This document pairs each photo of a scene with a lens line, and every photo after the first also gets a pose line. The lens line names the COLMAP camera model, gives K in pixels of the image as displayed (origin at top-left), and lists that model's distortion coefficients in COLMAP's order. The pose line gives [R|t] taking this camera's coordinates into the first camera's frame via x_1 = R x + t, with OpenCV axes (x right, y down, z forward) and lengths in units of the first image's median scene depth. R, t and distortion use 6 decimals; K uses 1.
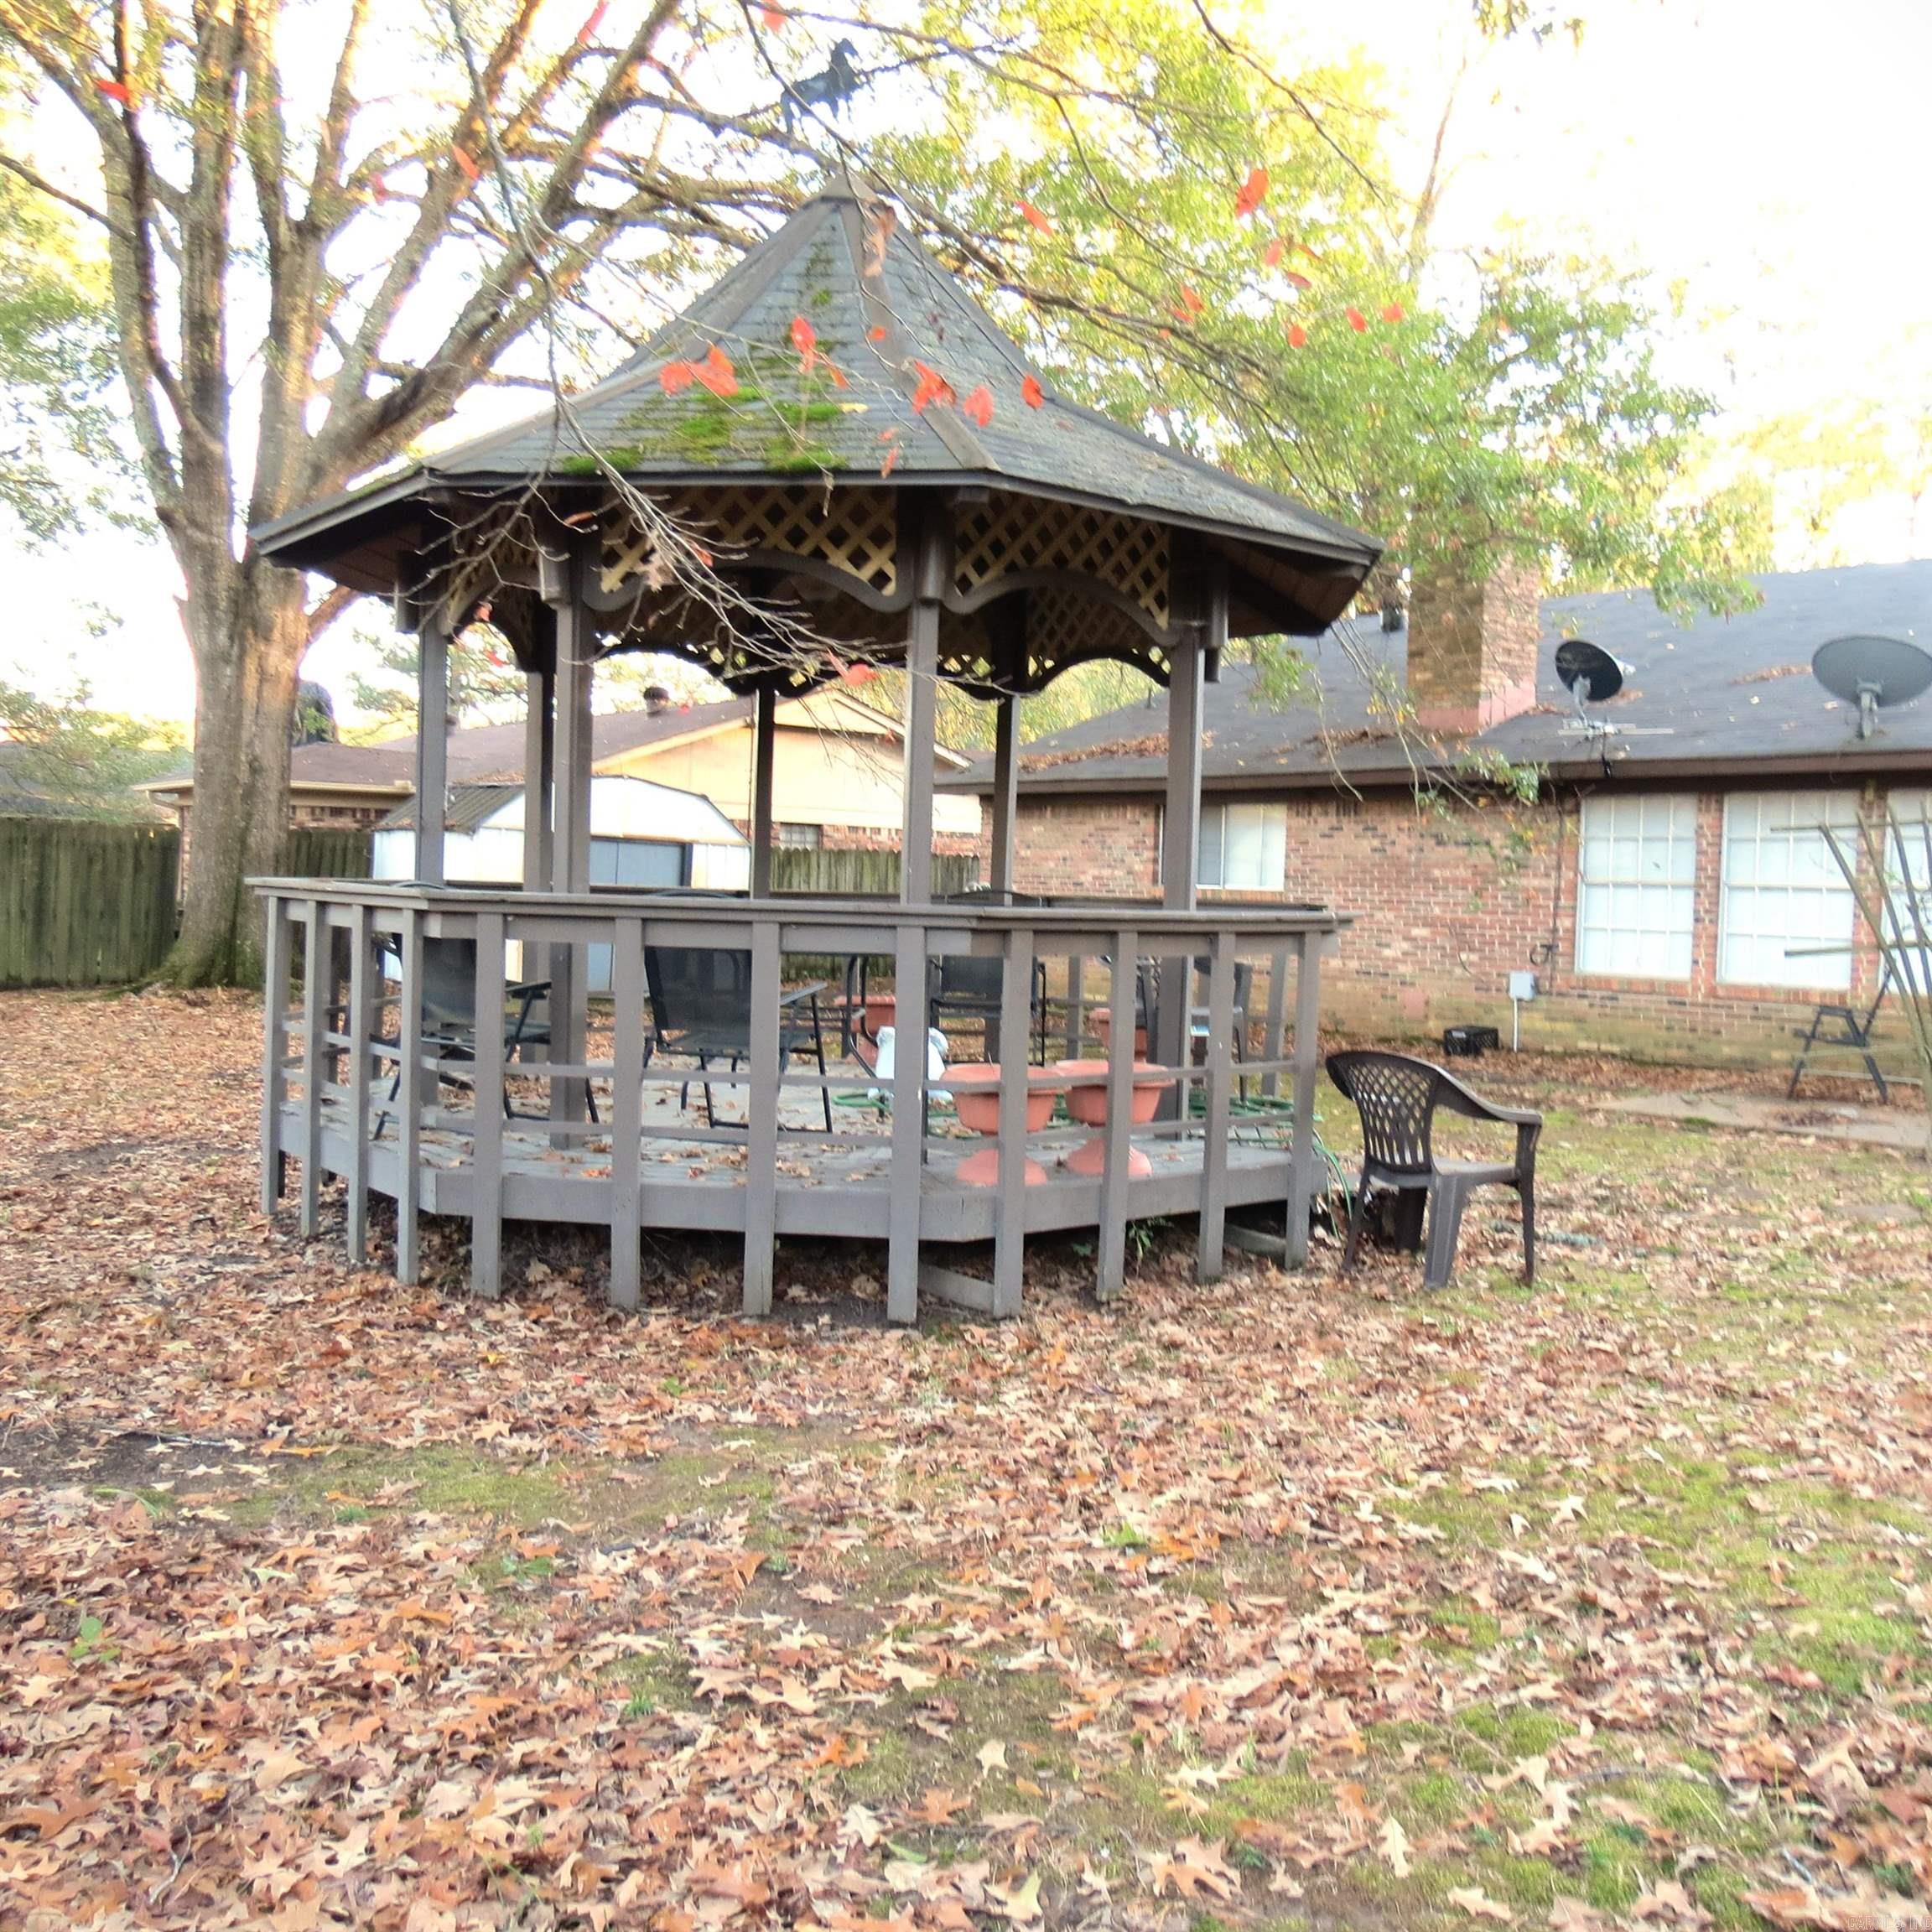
lens RADIAL K [[1795.5, 0, 966.0], [0, 1795.5, 966.0], [0, 0, 1]] dist [-0.032013, 0.006828]
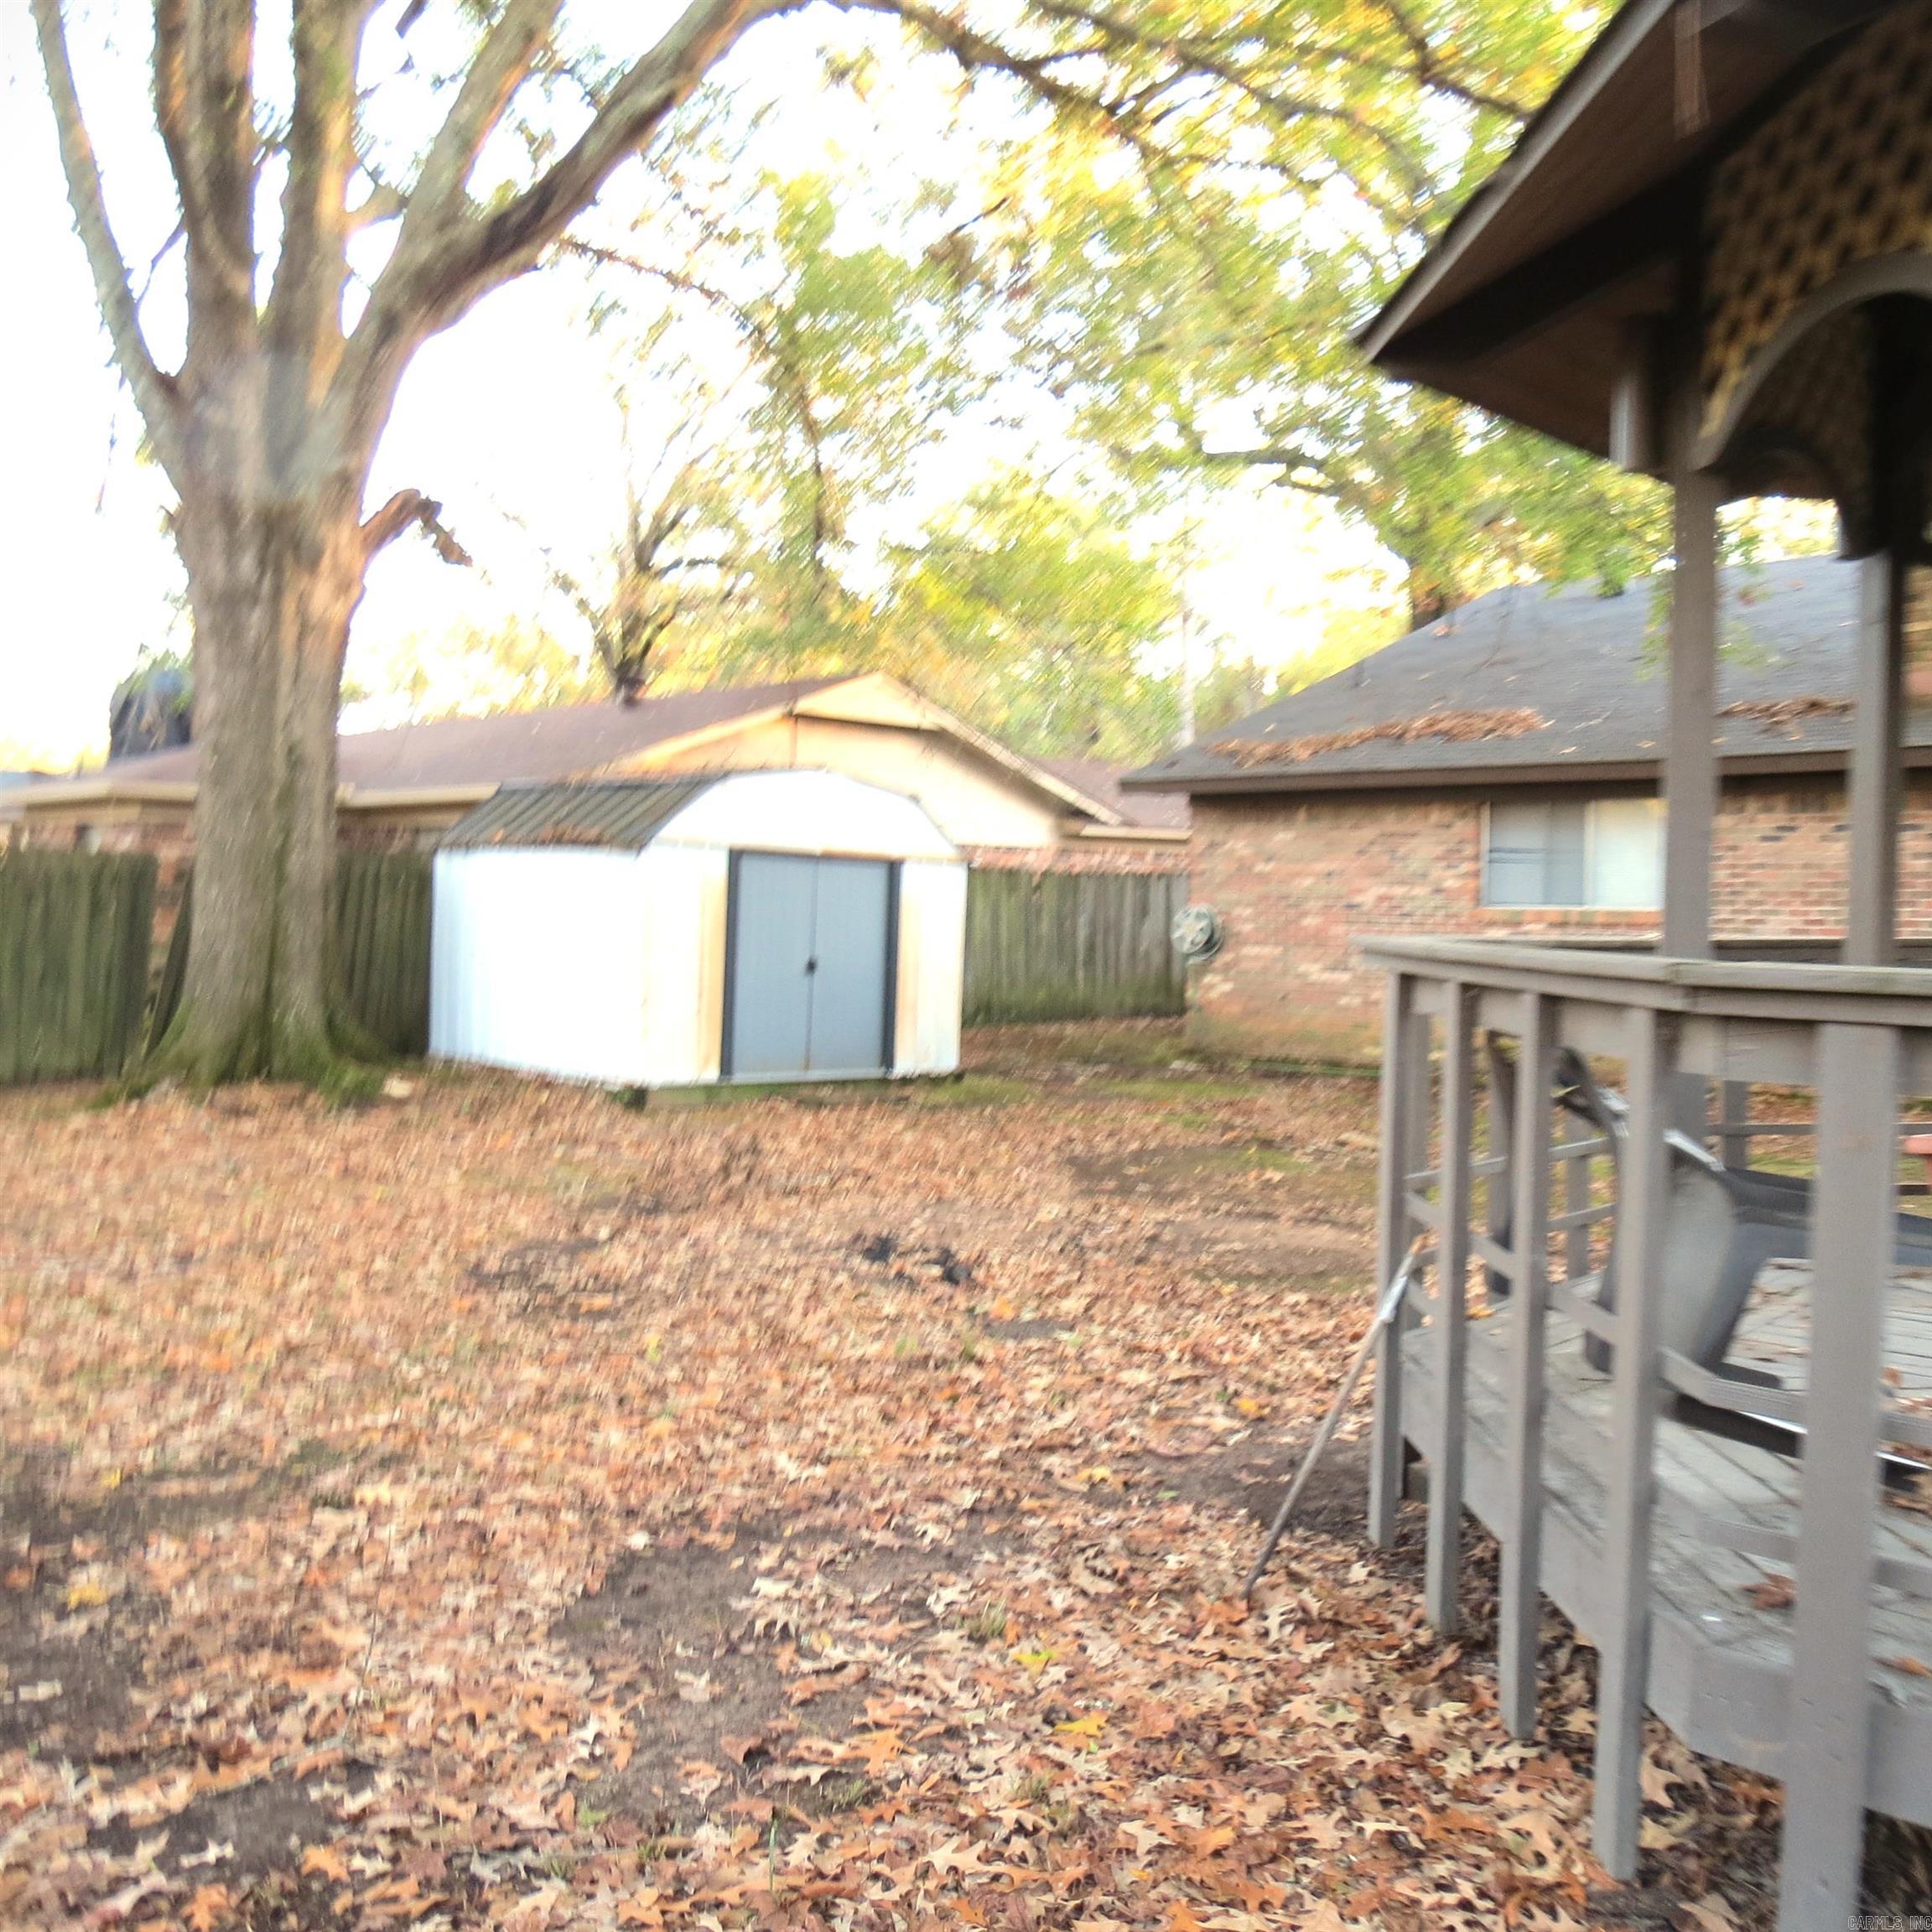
lens RADIAL K [[1795.5, 0, 966.0], [0, 1795.5, 966.0], [0, 0, 1]] dist [-0.032013, 0.006828]
pose [[0.984354, -0.024023, 0.174557, -0.556679], [0.025431, 0.999660, -0.005835, -0.044587], [-0.174358, 0.010183, 0.984630, 0.596078]]
